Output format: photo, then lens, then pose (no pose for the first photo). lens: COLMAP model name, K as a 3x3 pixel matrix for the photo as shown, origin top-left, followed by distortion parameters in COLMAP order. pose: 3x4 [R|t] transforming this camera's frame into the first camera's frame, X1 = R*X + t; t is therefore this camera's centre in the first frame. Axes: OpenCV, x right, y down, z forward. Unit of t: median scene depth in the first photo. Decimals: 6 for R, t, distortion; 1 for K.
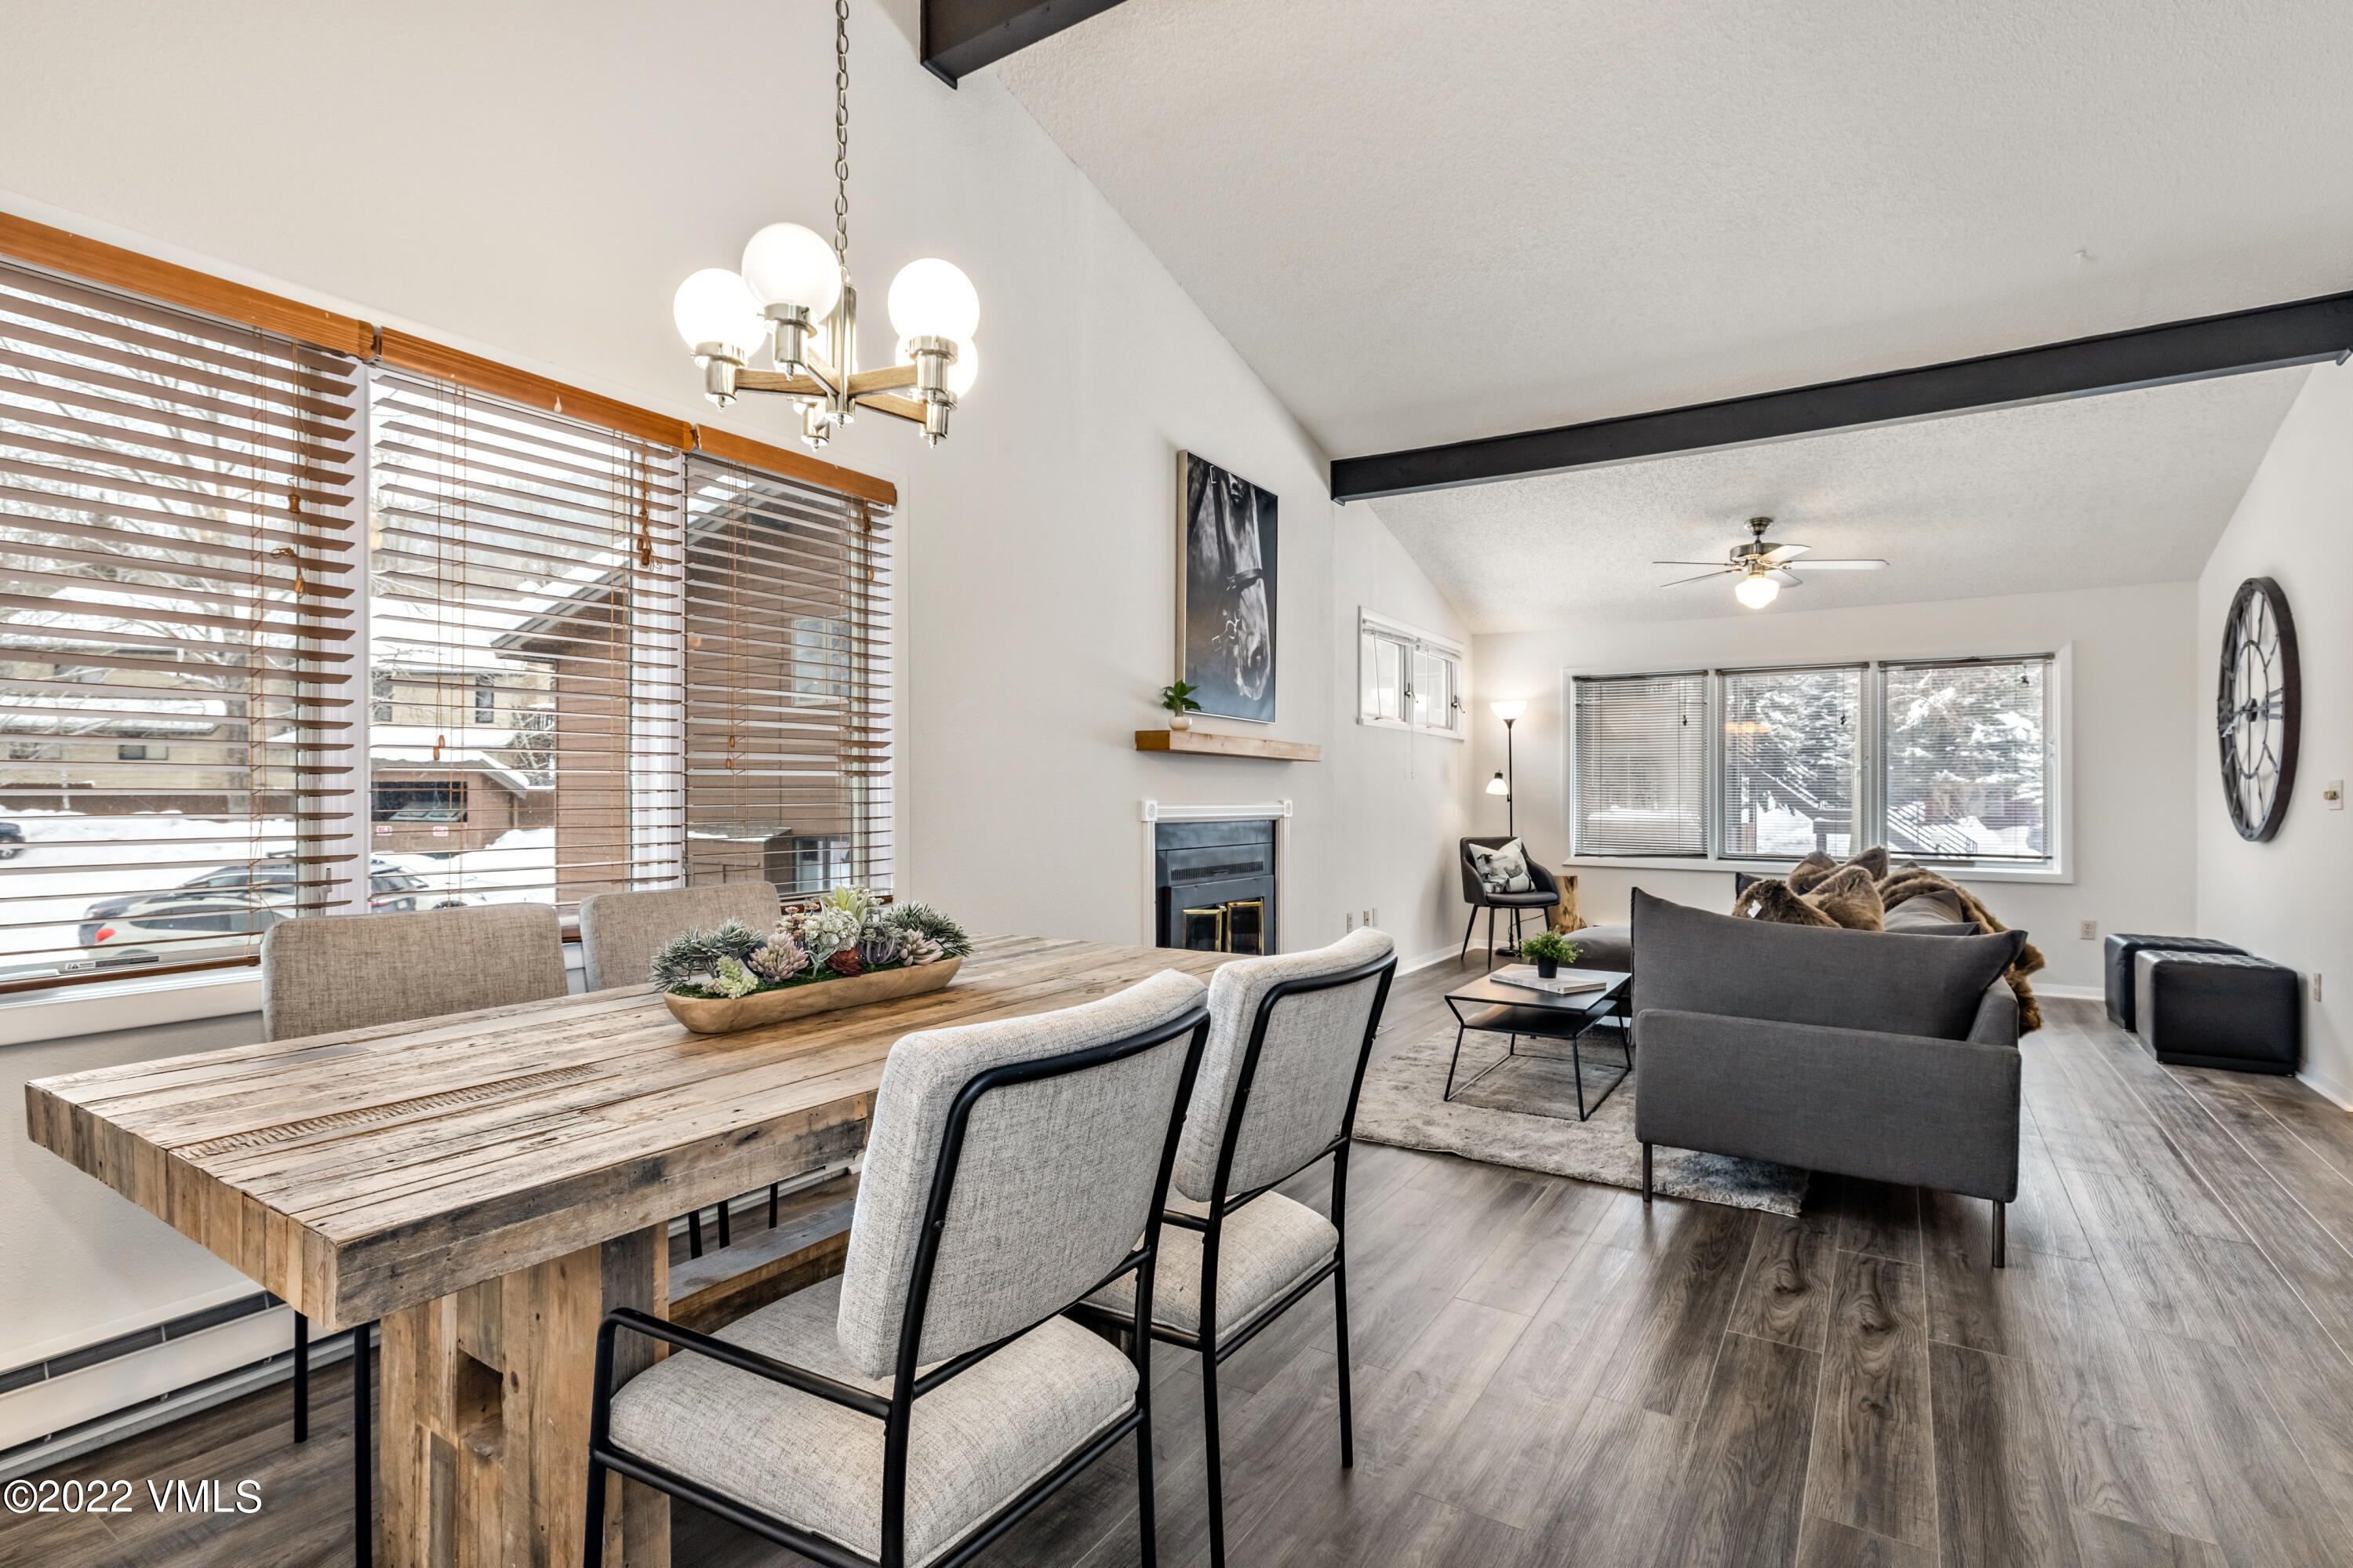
lens RADIAL K [[1107.3, 0, 1173.9], [0, 1107.3, 802.4], [0, 0, 1]] dist [-0.000036, 0.000541]
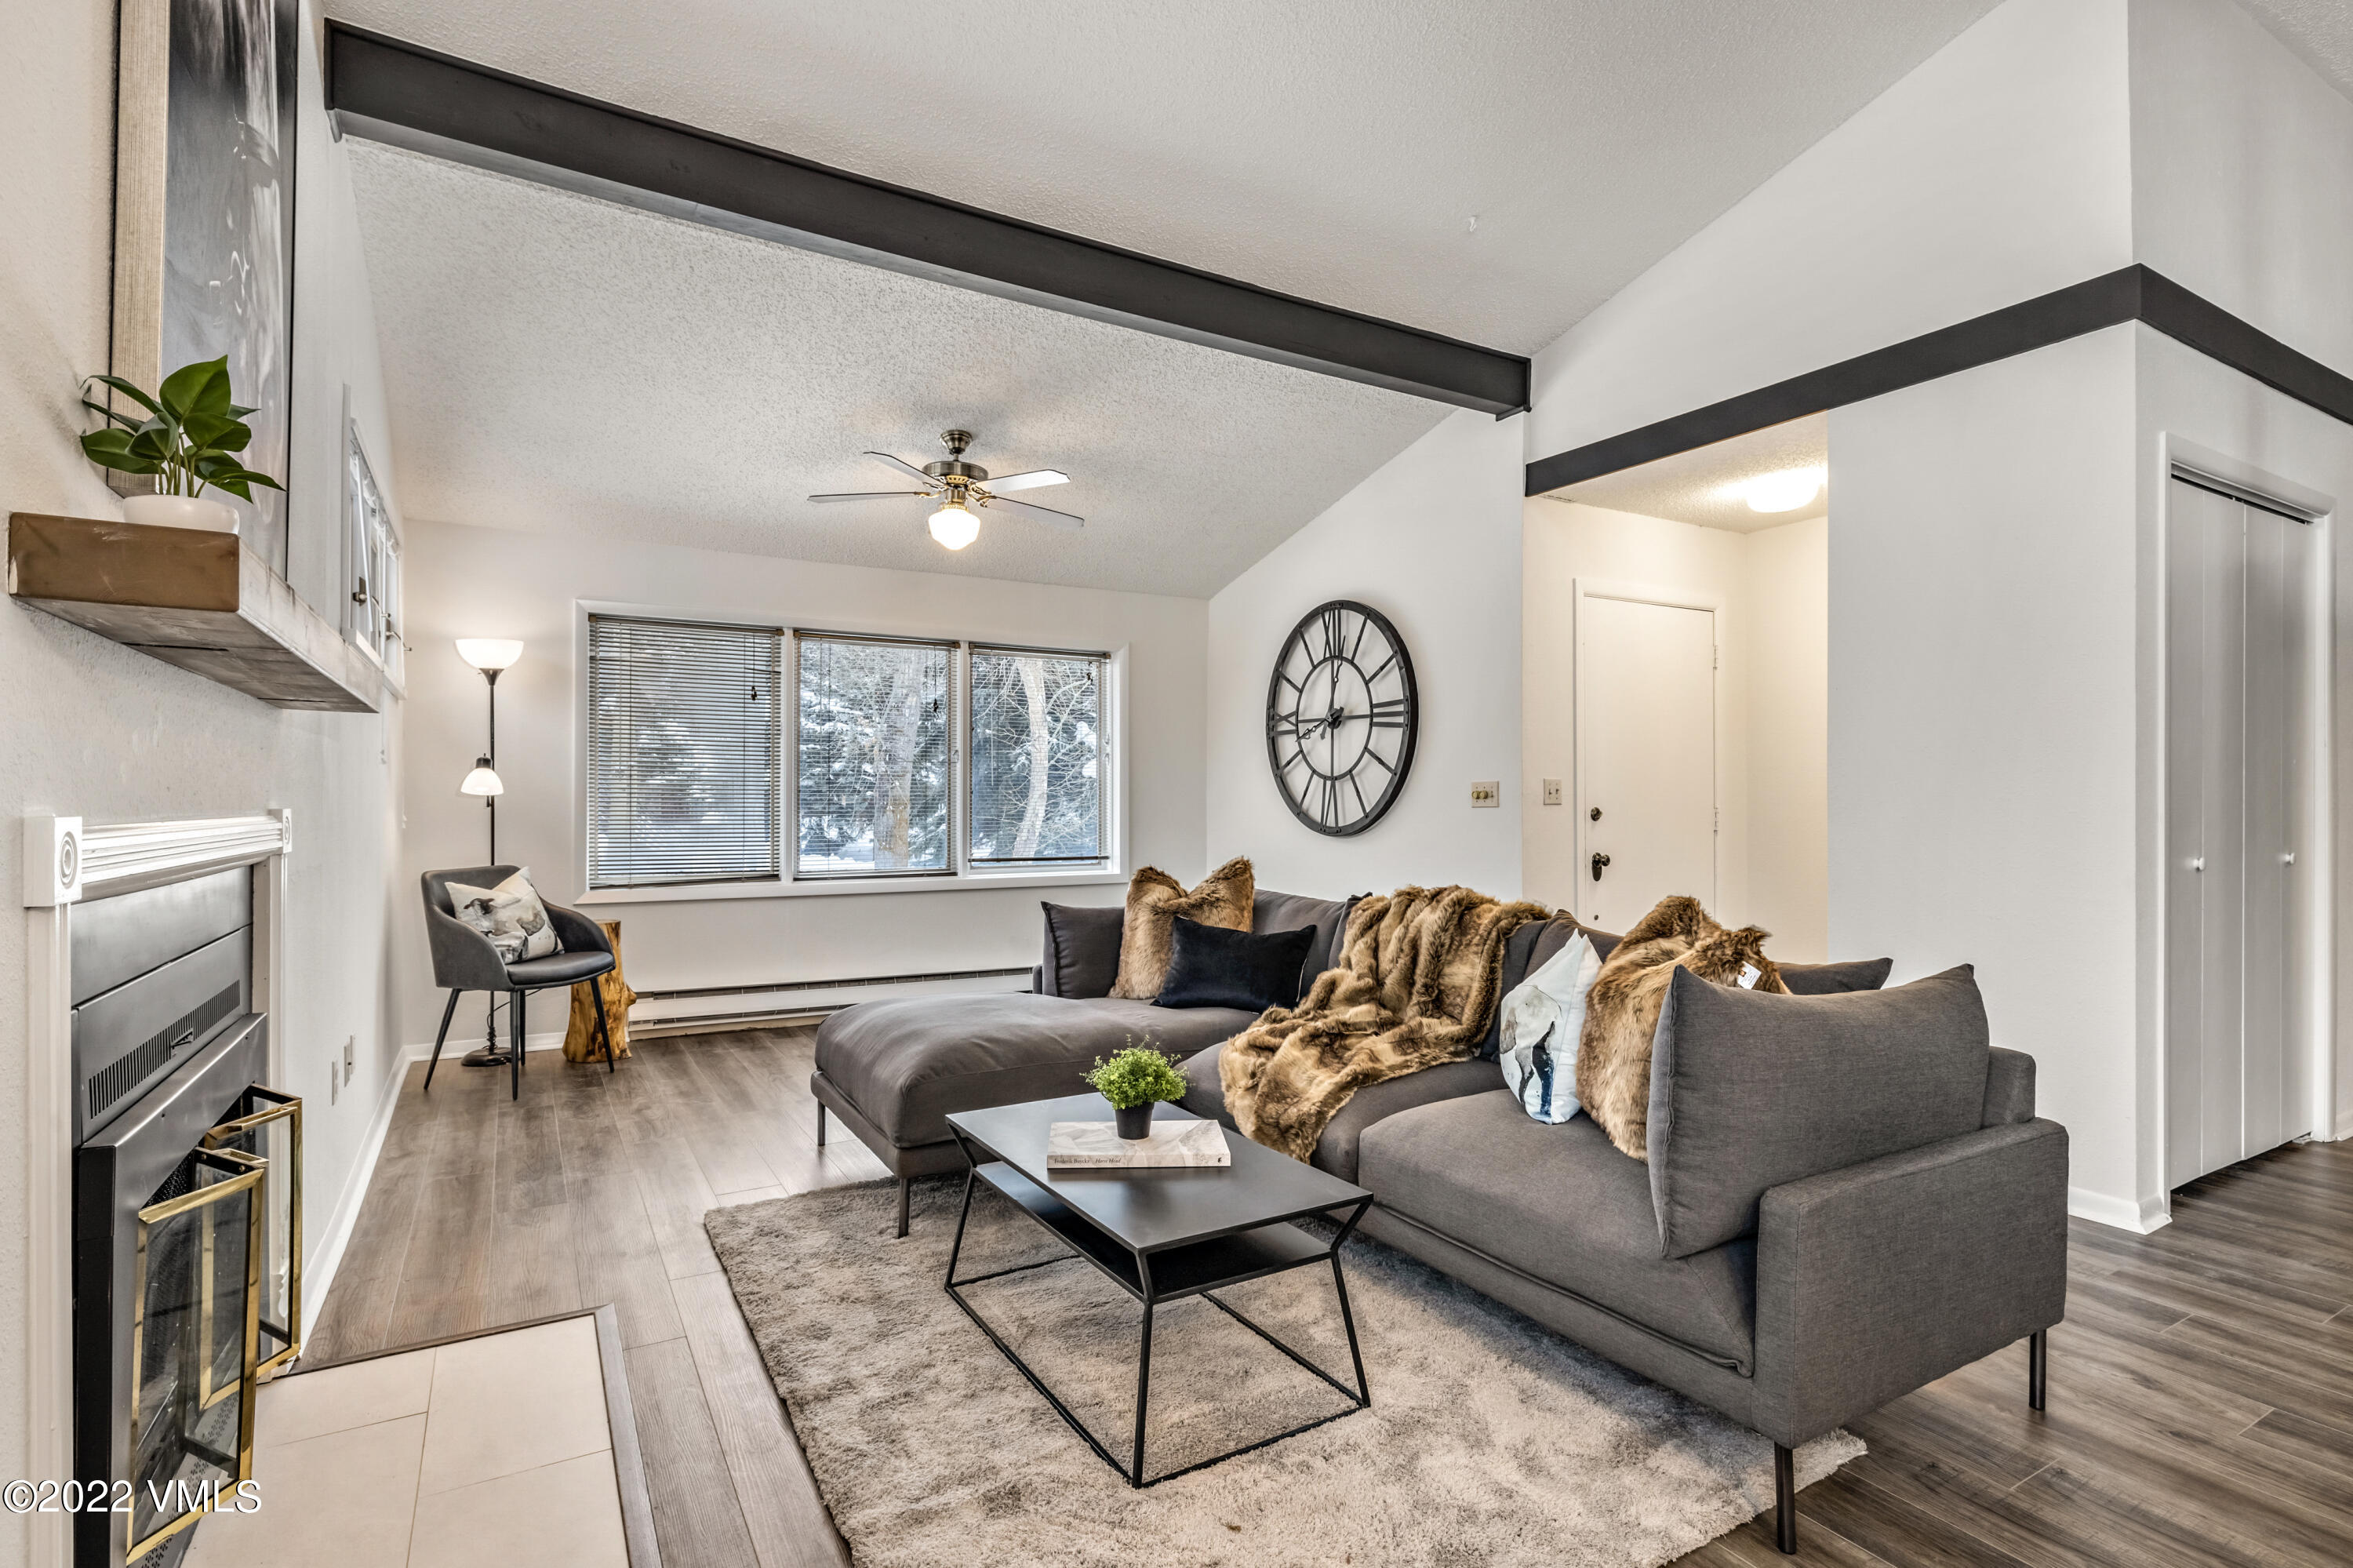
lens RADIAL K [[1121.8, 0, 1148.7], [0, 1121.8, 786.7], [0, 0, 1]] dist [-0.000434, 0.000250]
pose [[0.464321, 0.004401, 0.885656, -0.102964], [0.006403, 0.999945, -0.008325, -0.006092], [-0.885644, 0.009536, 0.464267, 0.590105]]
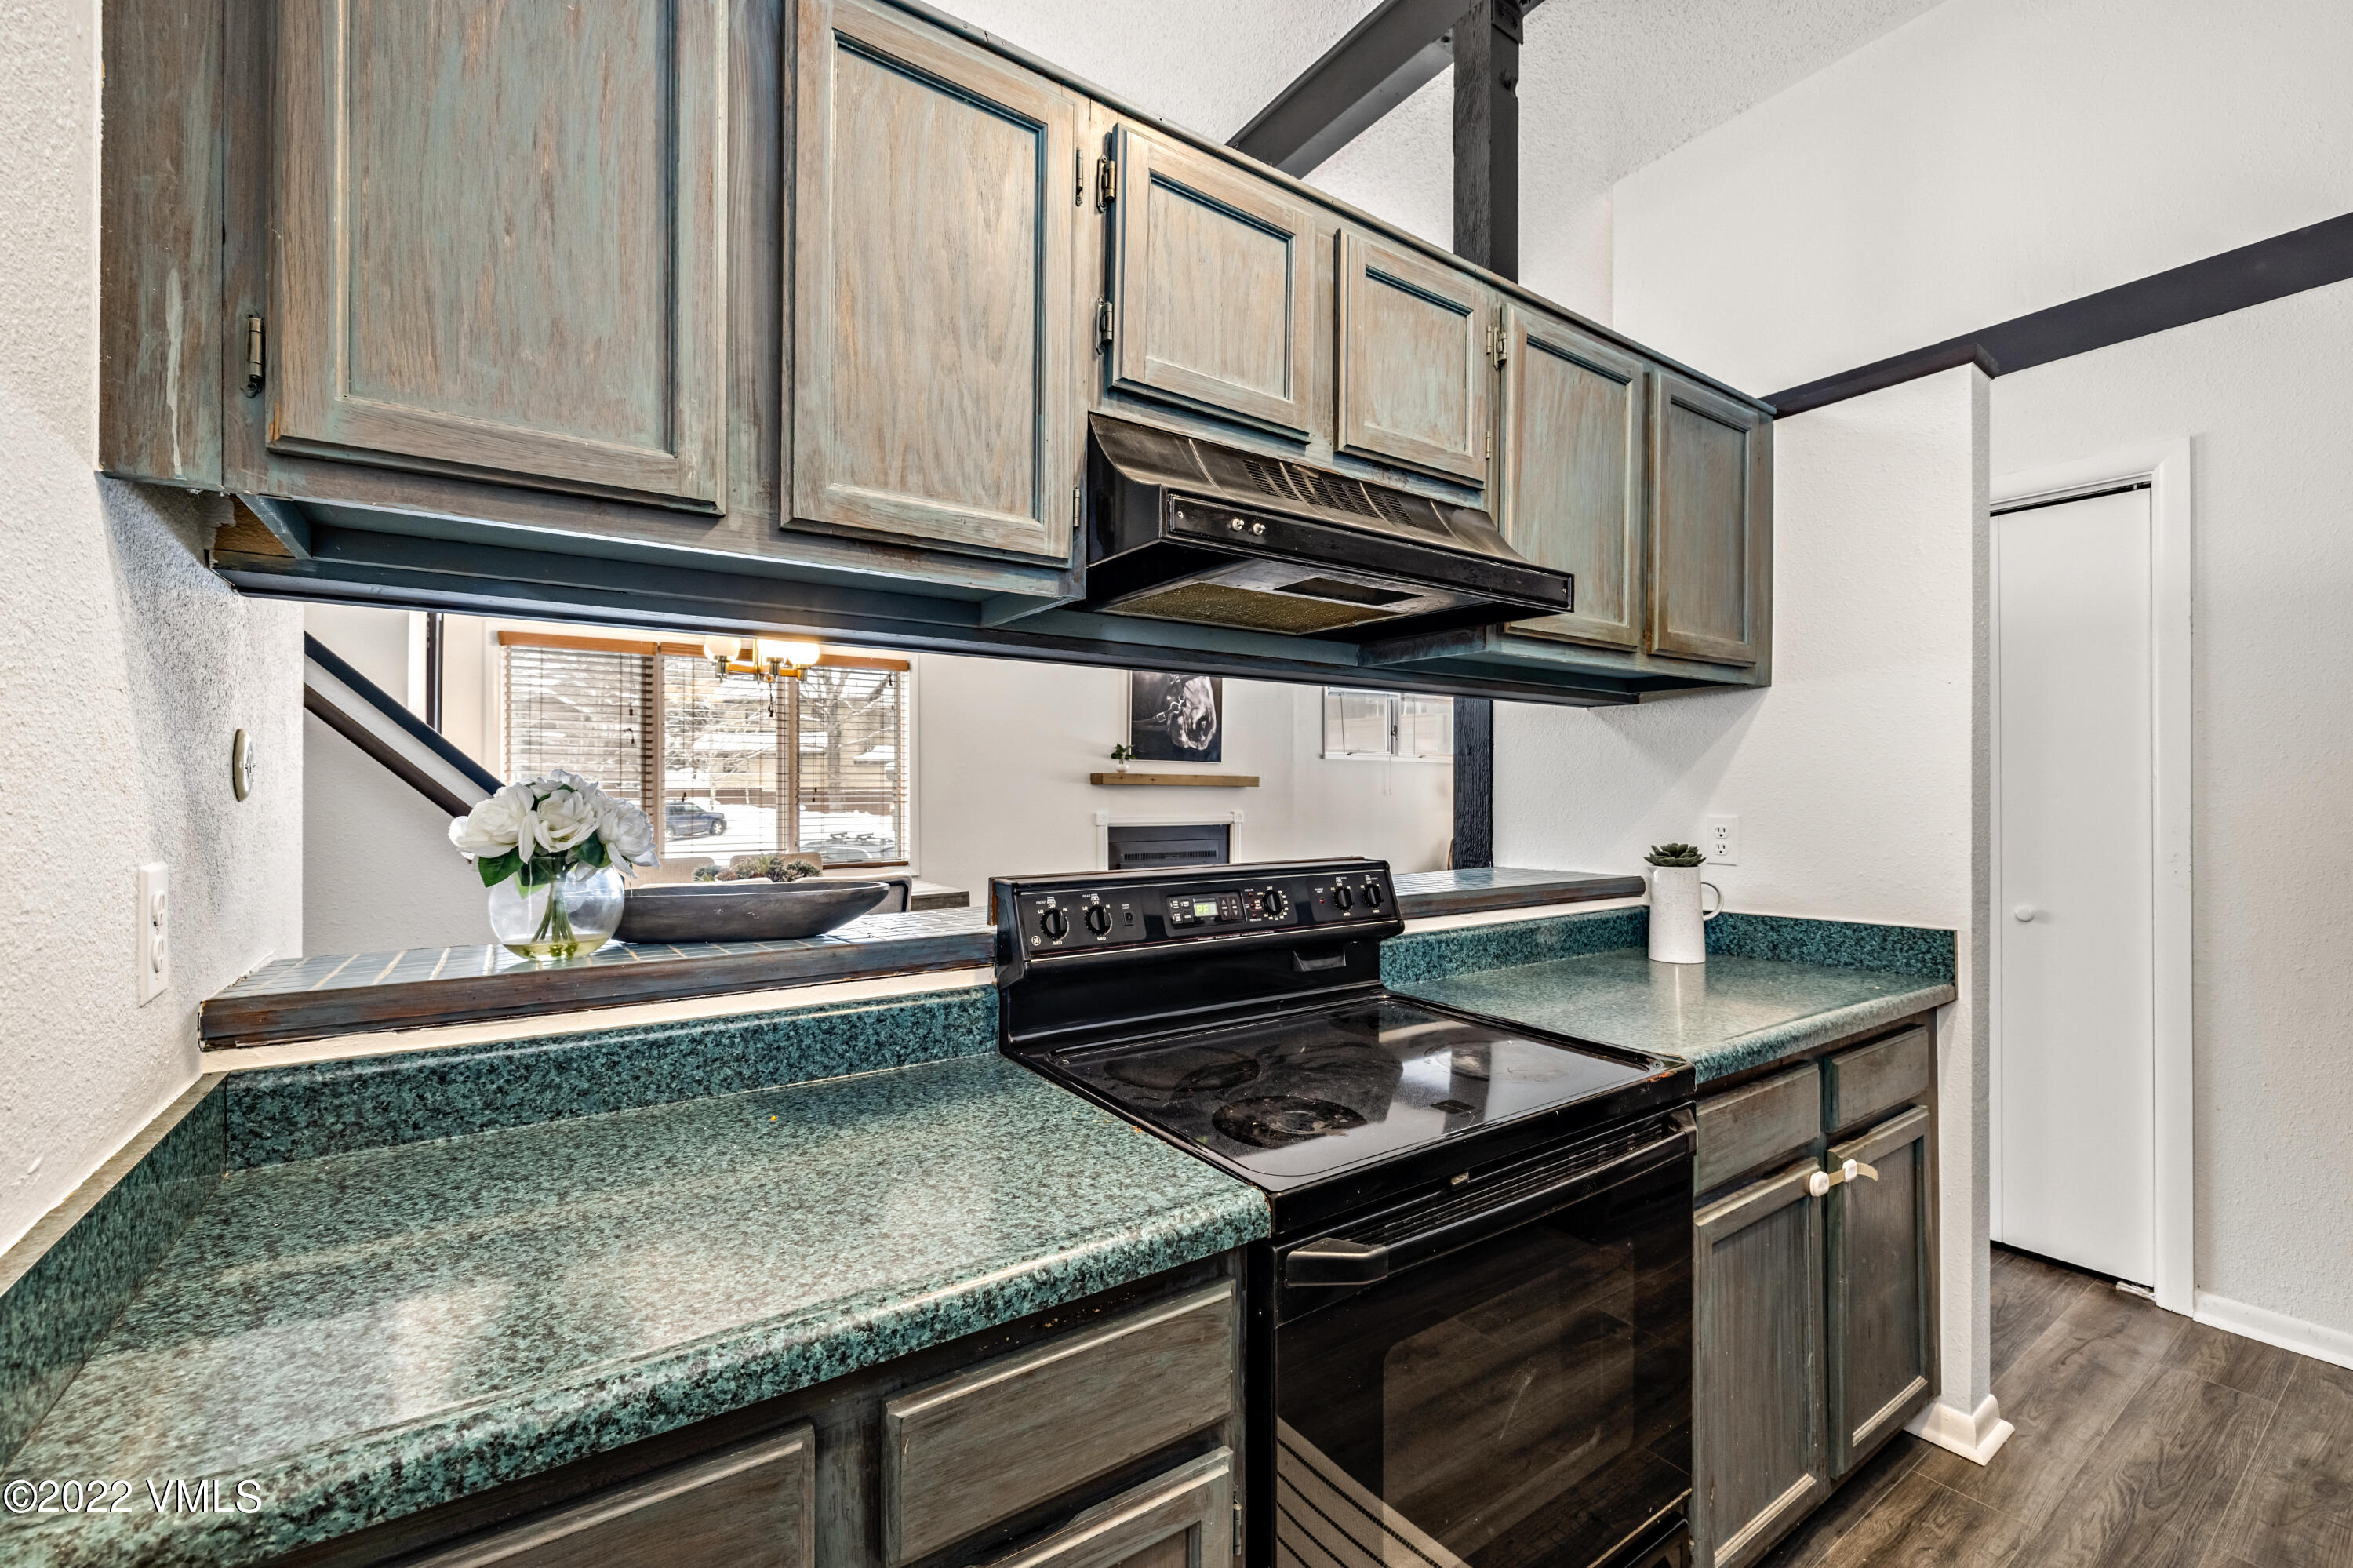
lens RADIAL K [[977.5, 0, 1176.5], [0, 977.5, 784.0], [0, 0, 1]] dist [-0.004062, -0.000221]
pose [[0.924352, -0.002980, -0.381529, 0.571926], [-0.002523, 0.999900, -0.013921, -0.022687], [0.381533, 0.013830, 0.924252, -0.308035]]
